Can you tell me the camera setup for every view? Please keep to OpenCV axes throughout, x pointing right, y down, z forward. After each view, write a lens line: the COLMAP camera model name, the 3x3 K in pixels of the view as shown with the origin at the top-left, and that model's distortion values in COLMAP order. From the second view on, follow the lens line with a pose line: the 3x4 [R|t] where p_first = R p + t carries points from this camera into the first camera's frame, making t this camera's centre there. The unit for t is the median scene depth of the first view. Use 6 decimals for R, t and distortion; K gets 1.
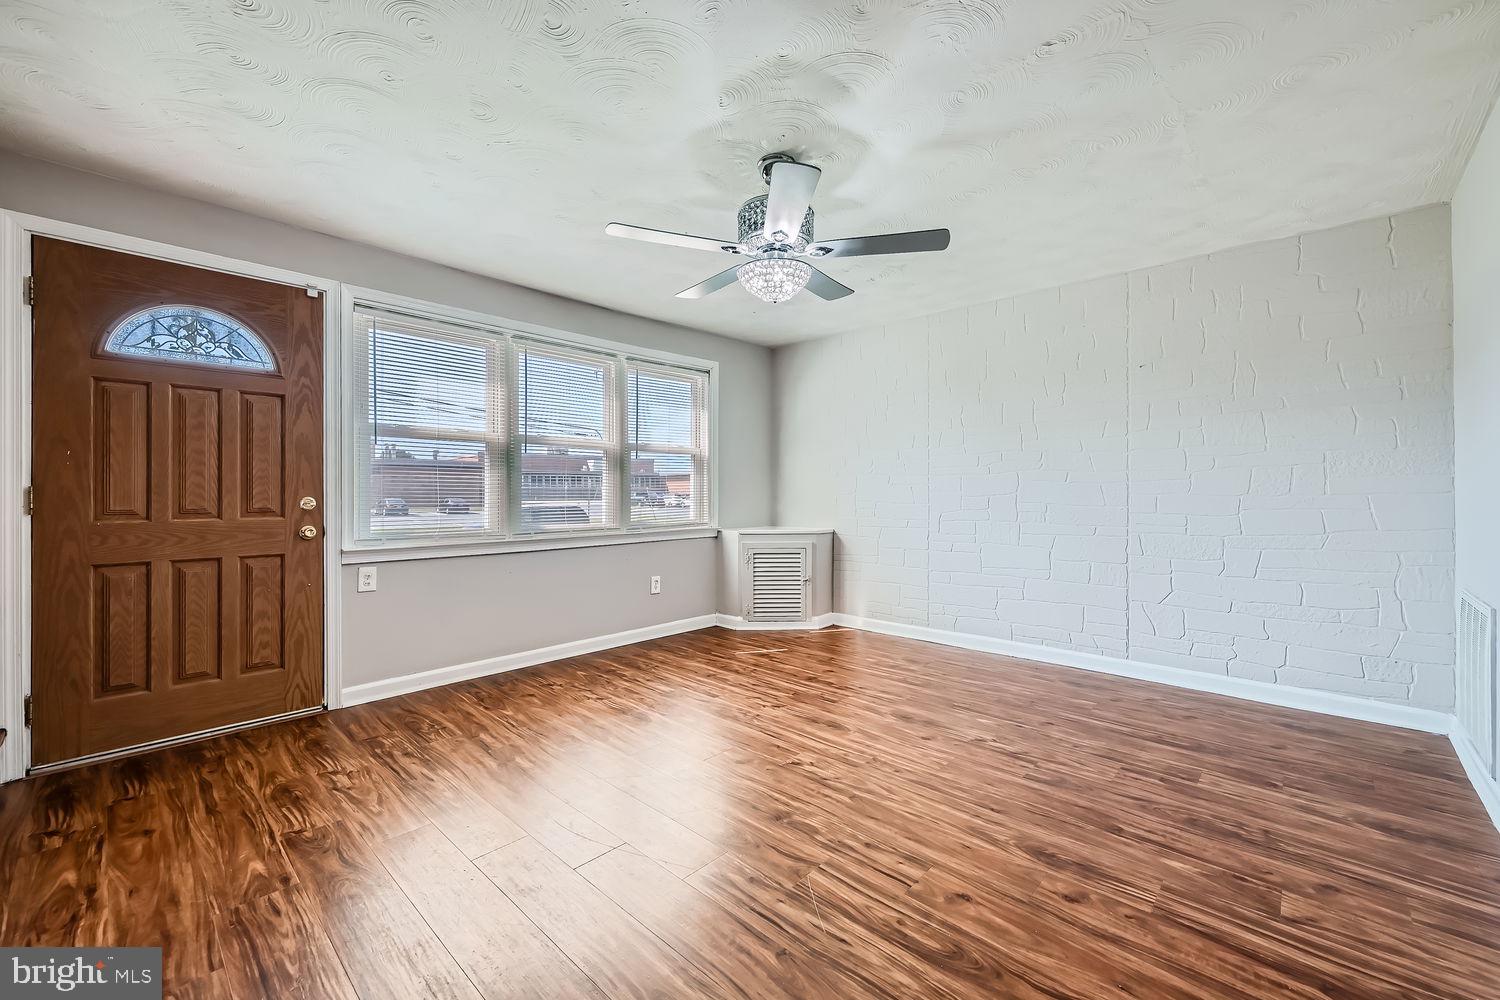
lens RADIAL K [[598.2, 0, 749.1], [0, 598.2, 494.0], [0, 0, 1]] dist [0.001000, 0.000423]
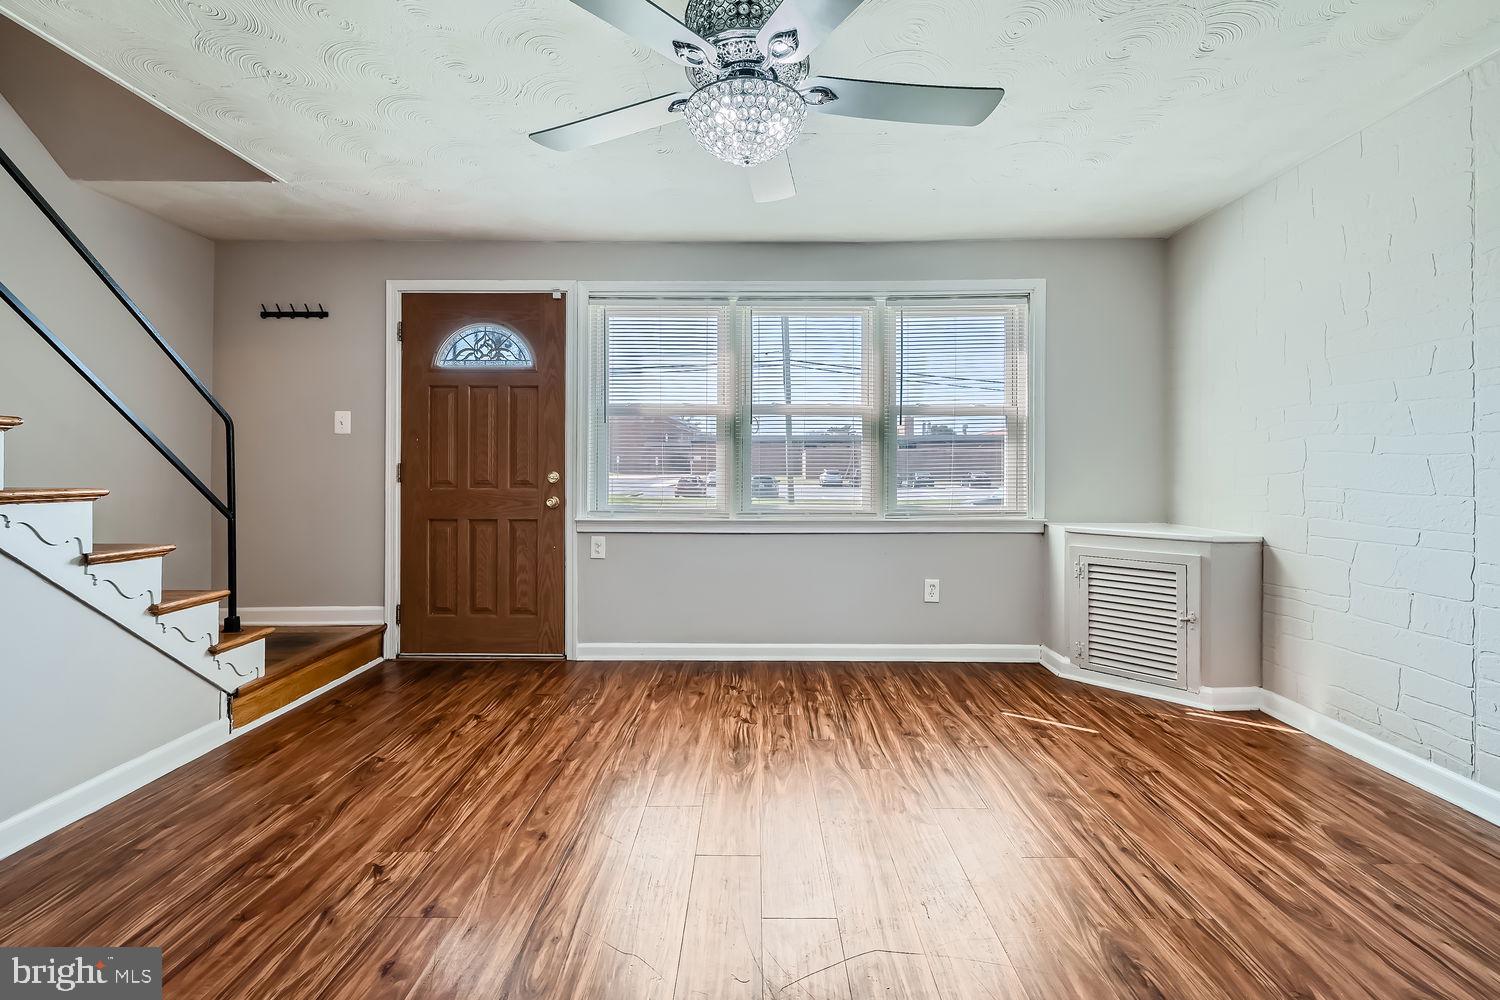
lens RADIAL K [[622.0, 0, 757.4], [0, 622.0, 468.2], [0, 0, 1]] dist [-0.000305, -0.000337]
pose [[0.684188, 0.003966, -0.729295, 0.380038], [-0.004013, 0.999991, 0.001674, -0.004995], [0.729295, 0.001781, 0.684198, 0.426818]]
